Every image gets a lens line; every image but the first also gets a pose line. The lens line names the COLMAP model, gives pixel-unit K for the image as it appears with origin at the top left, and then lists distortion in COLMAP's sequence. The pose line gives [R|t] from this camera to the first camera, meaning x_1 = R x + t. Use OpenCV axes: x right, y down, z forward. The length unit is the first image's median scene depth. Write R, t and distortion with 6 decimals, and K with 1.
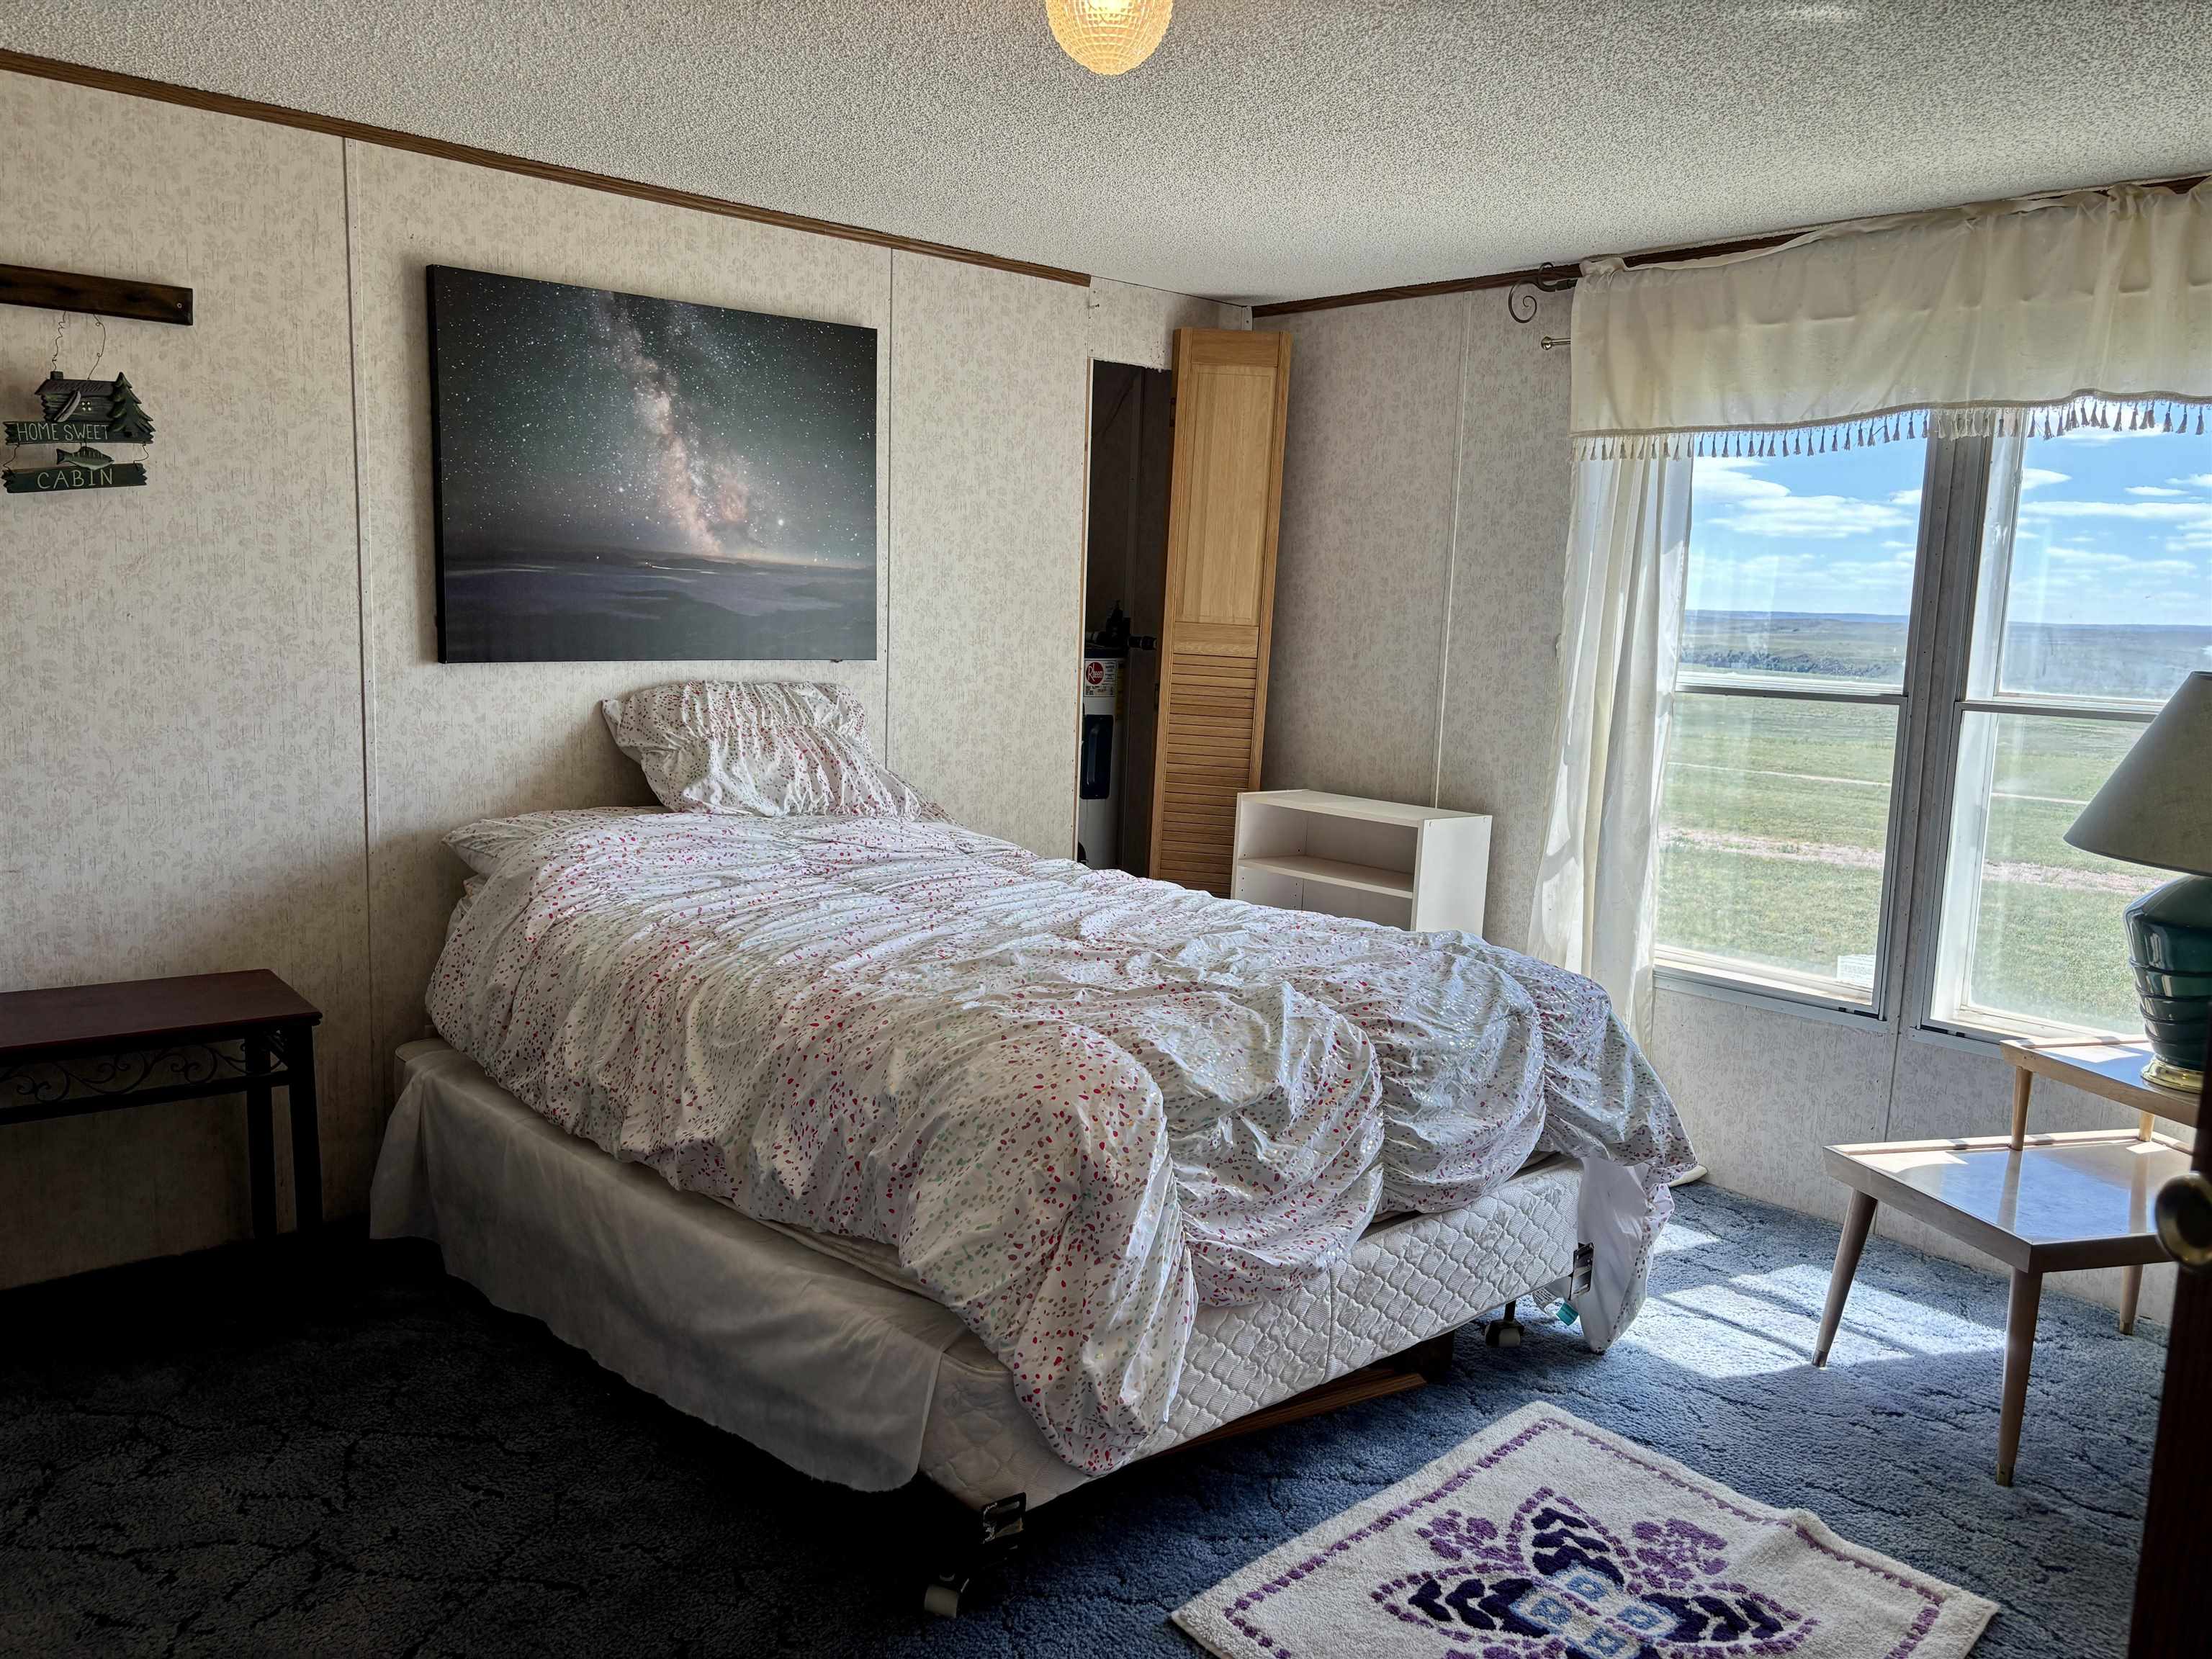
lens RADIAL K [[1683.5, 0, 1107.2], [0, 1683.5, 838.9], [0, 0, 1]] dist [0.029332, -0.045820]
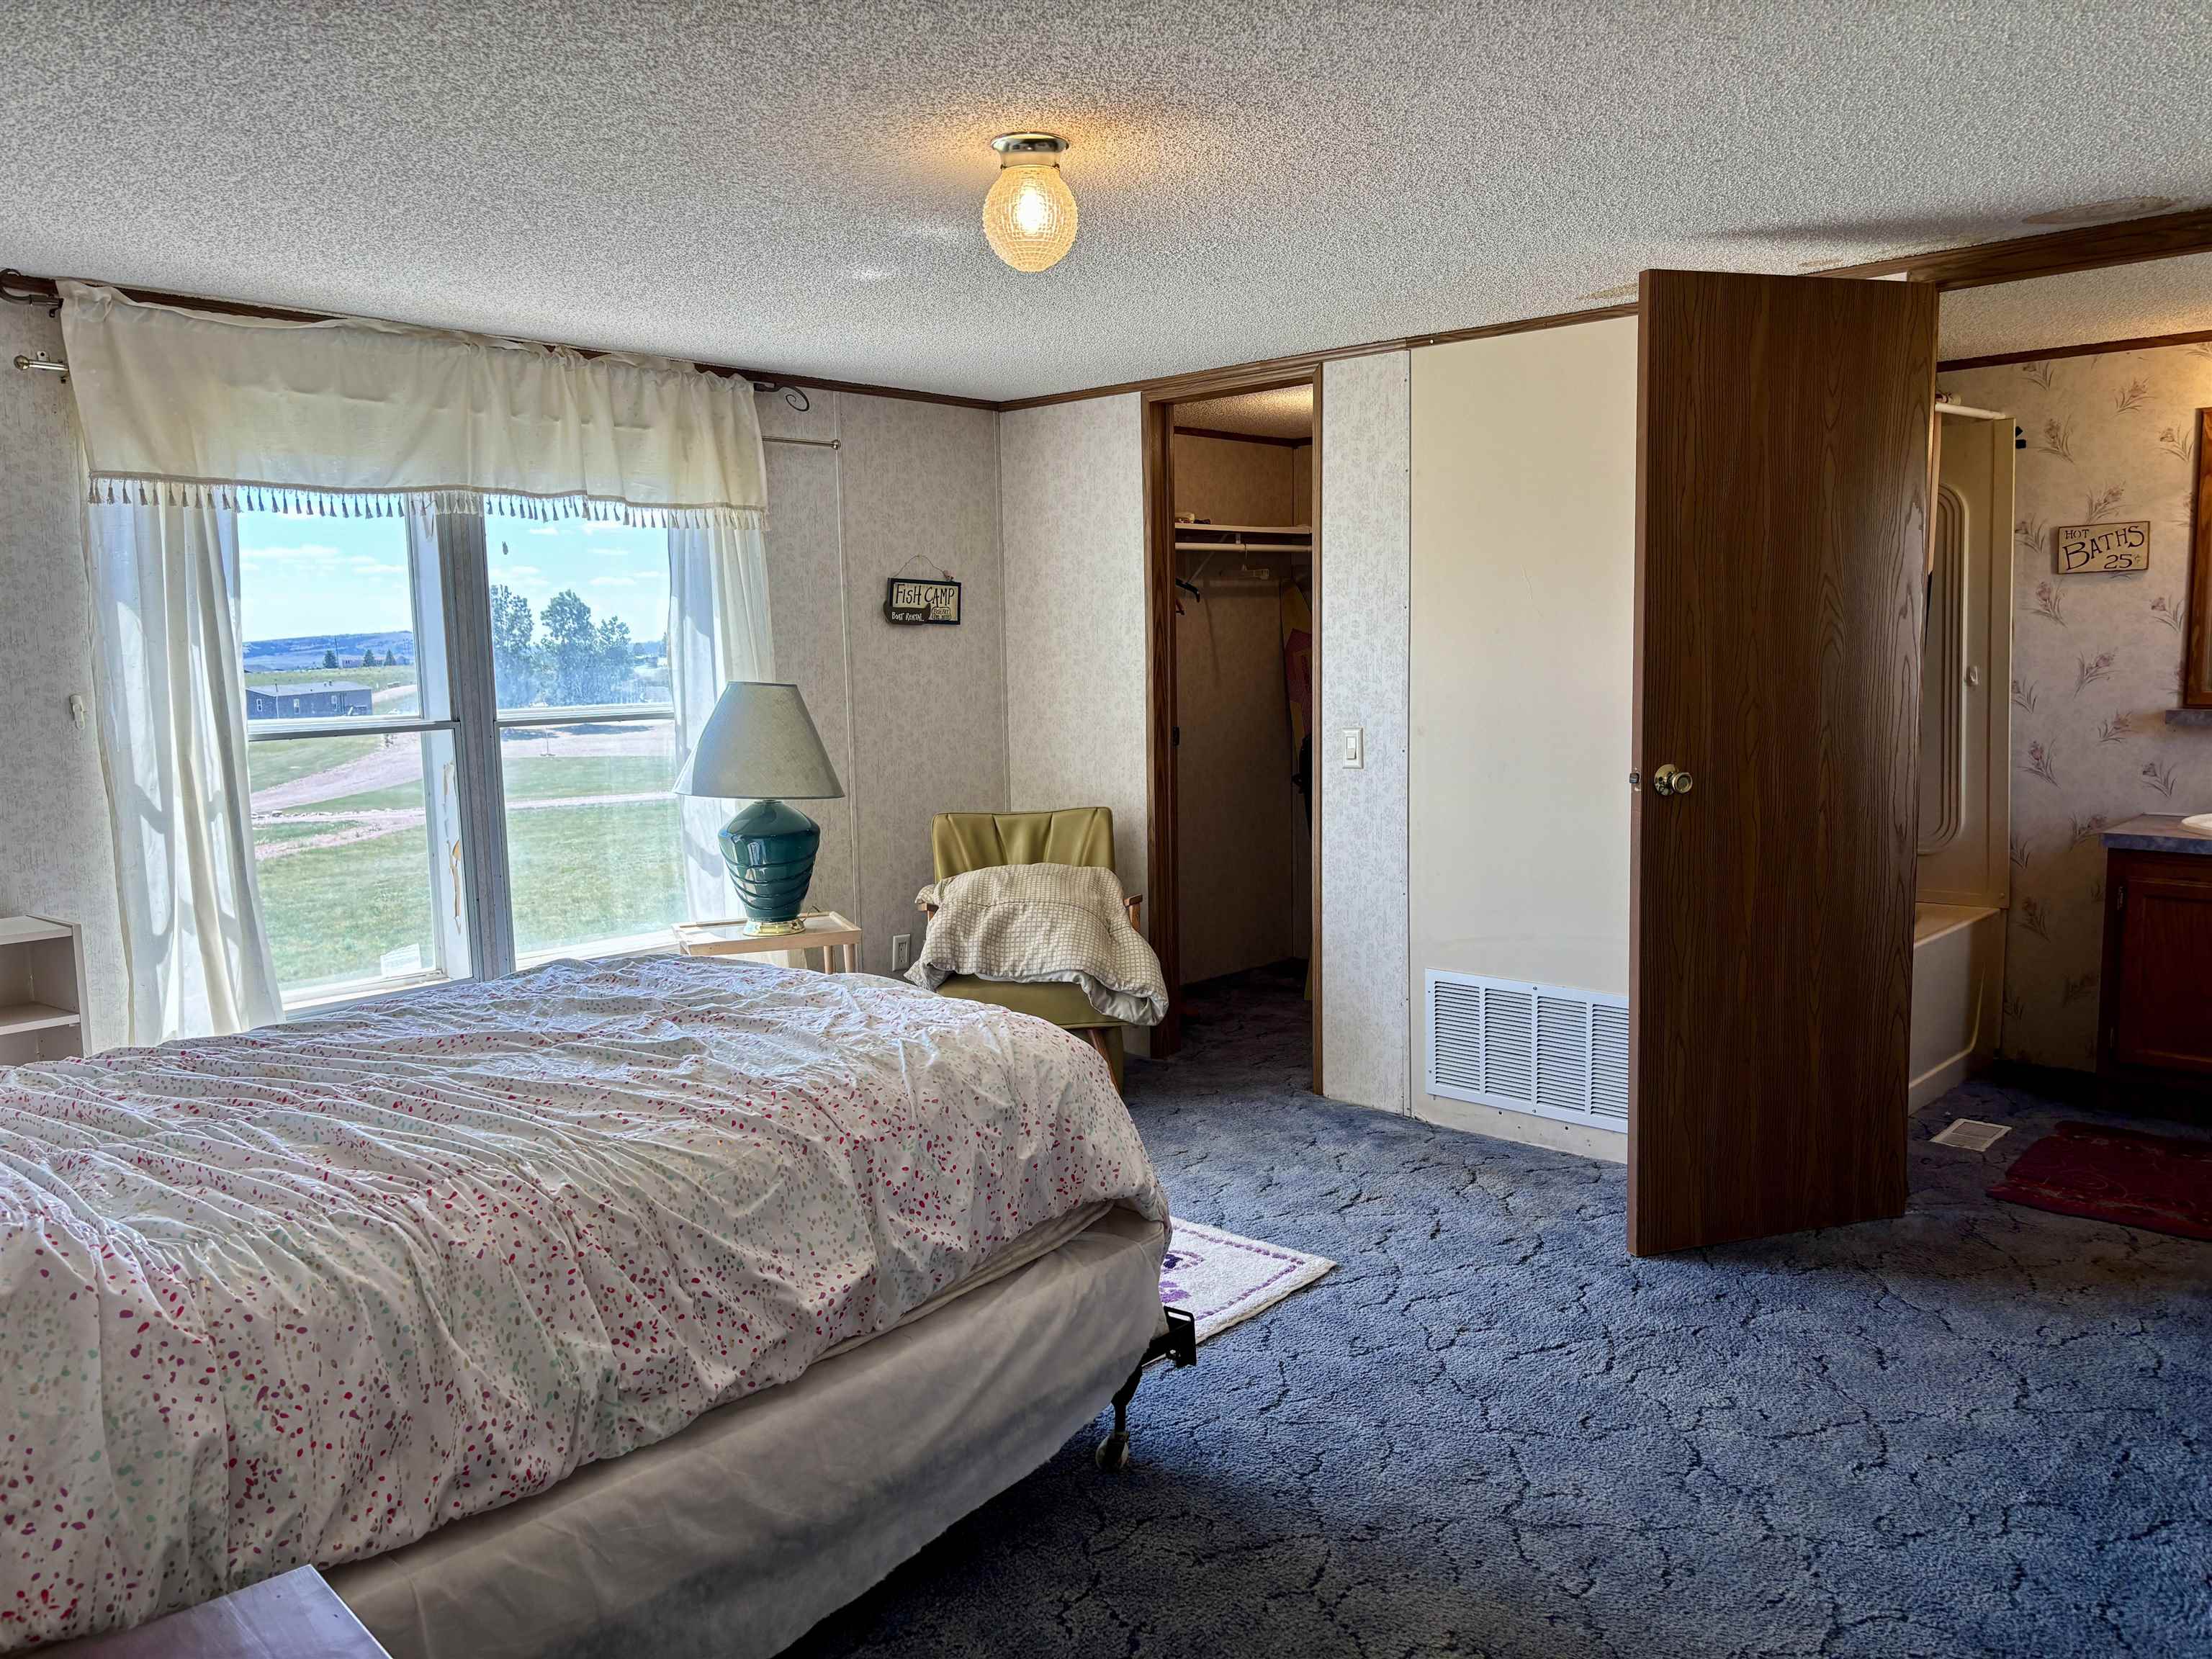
lens RADIAL K [[1620.0, 0, 1112.2], [0, 1620.0, 840.2], [0, 0, 1]] dist [0.018721, 0.000515]
pose [[-0.098553, -0.145301, 0.984467, -0.740965], [0.165443, 0.973123, 0.160189, -0.109204], [-0.981283, 0.178660, -0.071865, 0.626920]]
